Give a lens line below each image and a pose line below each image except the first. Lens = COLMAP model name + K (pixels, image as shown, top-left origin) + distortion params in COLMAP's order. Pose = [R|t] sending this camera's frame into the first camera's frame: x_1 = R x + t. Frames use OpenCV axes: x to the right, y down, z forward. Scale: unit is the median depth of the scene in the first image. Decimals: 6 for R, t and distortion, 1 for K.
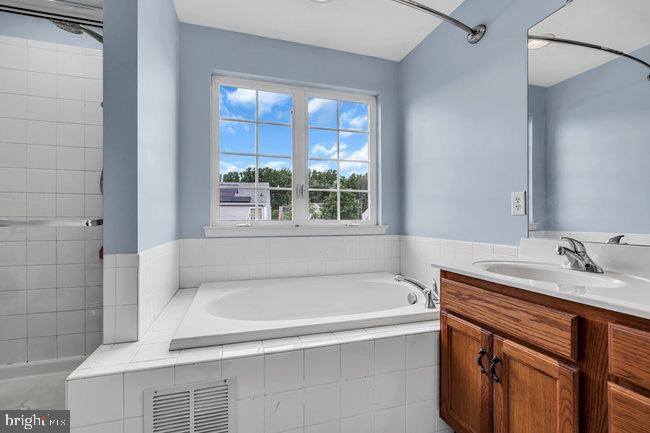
lens RADIAL K [[295.5, 0, 326.4], [0, 295.5, 219.9], [0, 0, 1]] dist [-0.001249, -0.000688]
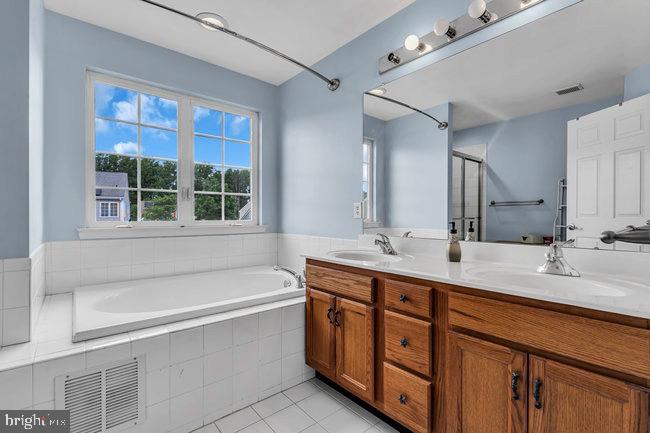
lens RADIAL K [[295.5, 0, 324.1], [0, 295.5, 218.5], [0, 0, 1]] dist [-0.001249, -0.000688]
pose [[0.921304, 0.000667, 0.388842, -0.081541], [-0.002732, 0.999985, 0.004759, -0.027840], [-0.388833, -0.005447, 0.921292, -0.328321]]
